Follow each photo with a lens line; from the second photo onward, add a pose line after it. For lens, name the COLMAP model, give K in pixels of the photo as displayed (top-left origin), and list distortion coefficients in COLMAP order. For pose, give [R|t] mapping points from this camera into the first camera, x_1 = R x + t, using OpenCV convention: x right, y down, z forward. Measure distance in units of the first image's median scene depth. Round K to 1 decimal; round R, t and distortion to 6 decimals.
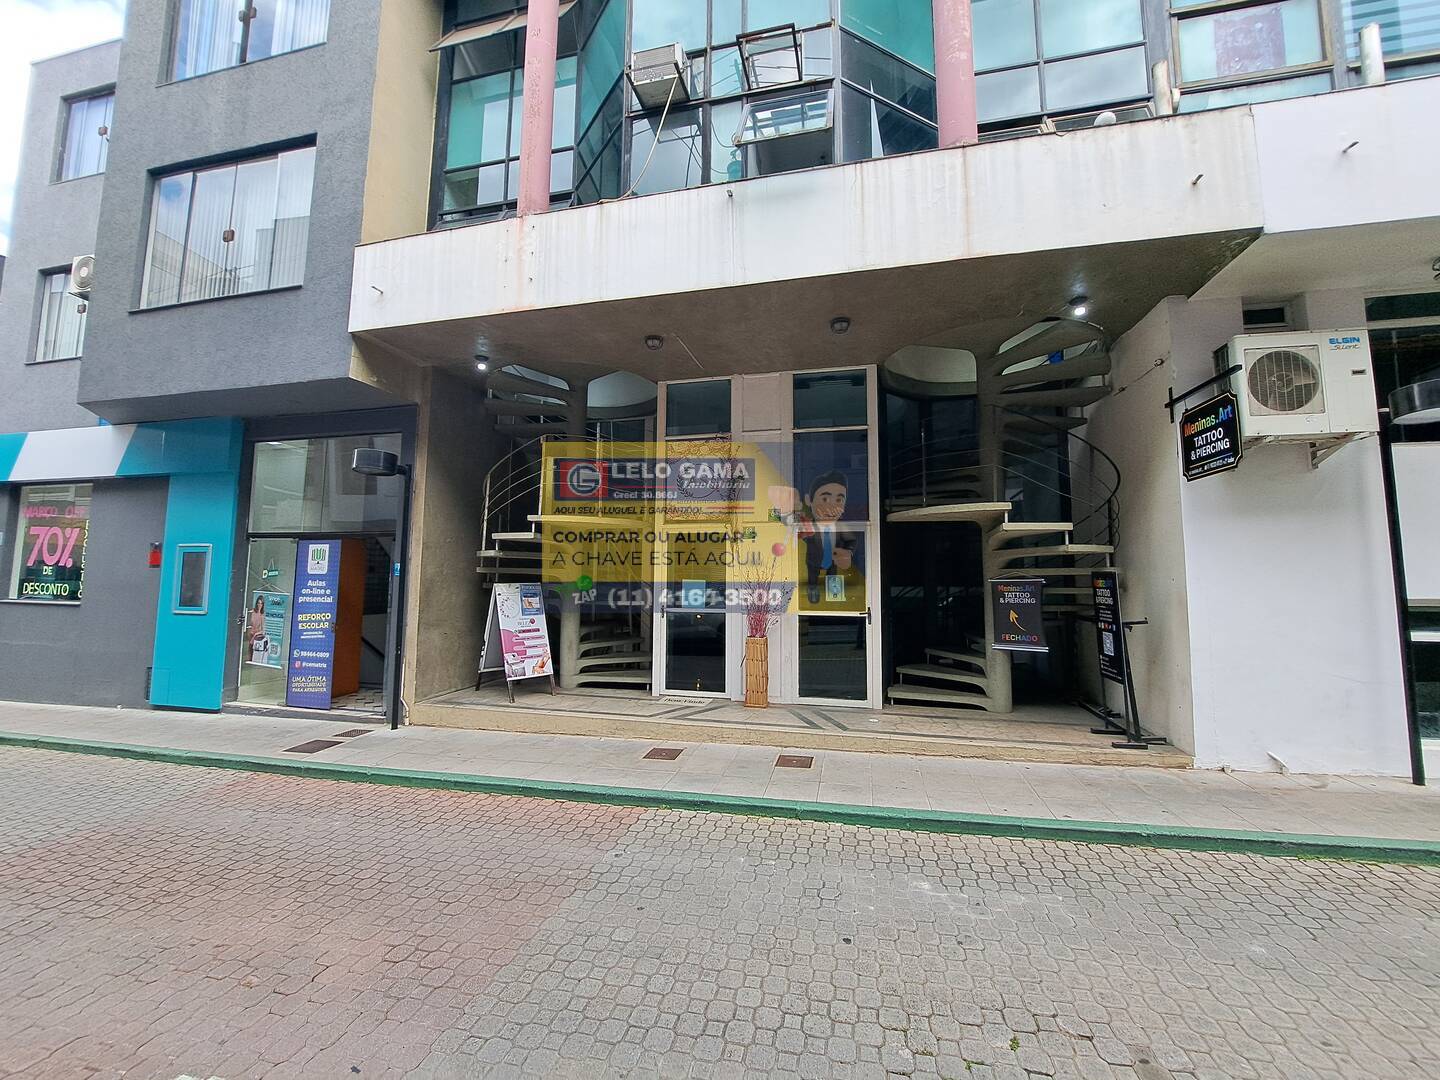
lens RADIAL K [[569.2, 0, 720.0], [0, 569.2, 540.0], [0, 0, 1]] dist [-0.018630, -0.000365]
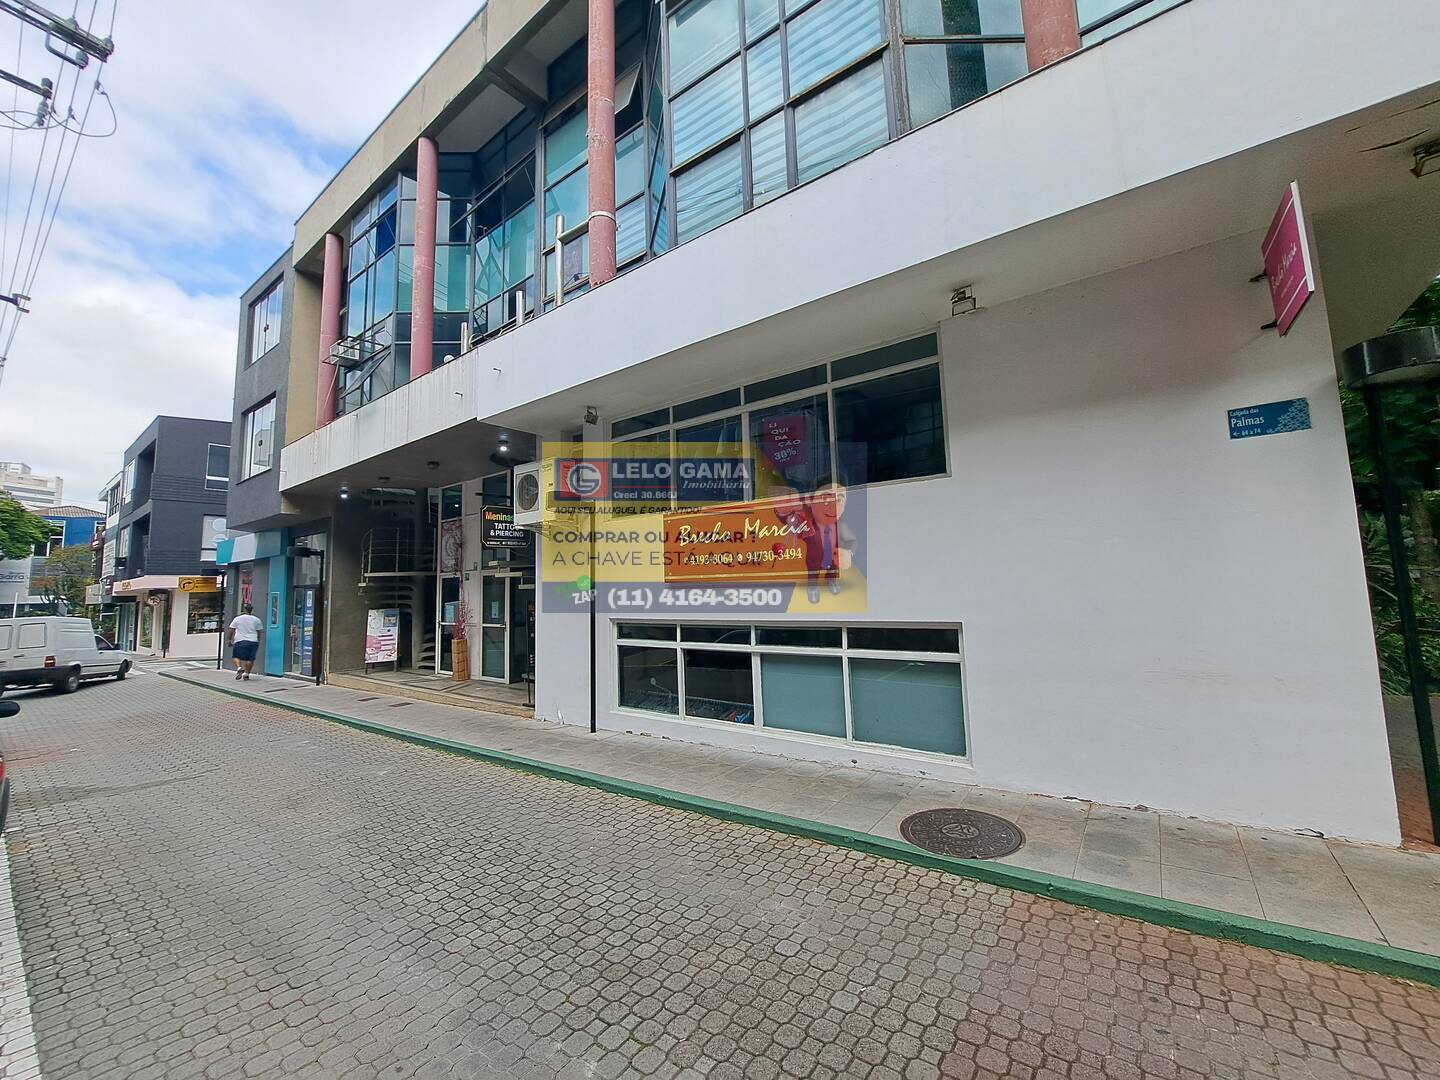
lens RADIAL K [[577.9, 0, 721.8], [0, 577.9, 532.5], [0, 0, 1]] dist [-0.000399, -0.000118]
pose [[0.914254, -0.072964, -0.398518, 1.425754], [0.069443, 0.997314, -0.023286, -0.050824], [0.399146, -0.006385, 0.916865, -0.254006]]
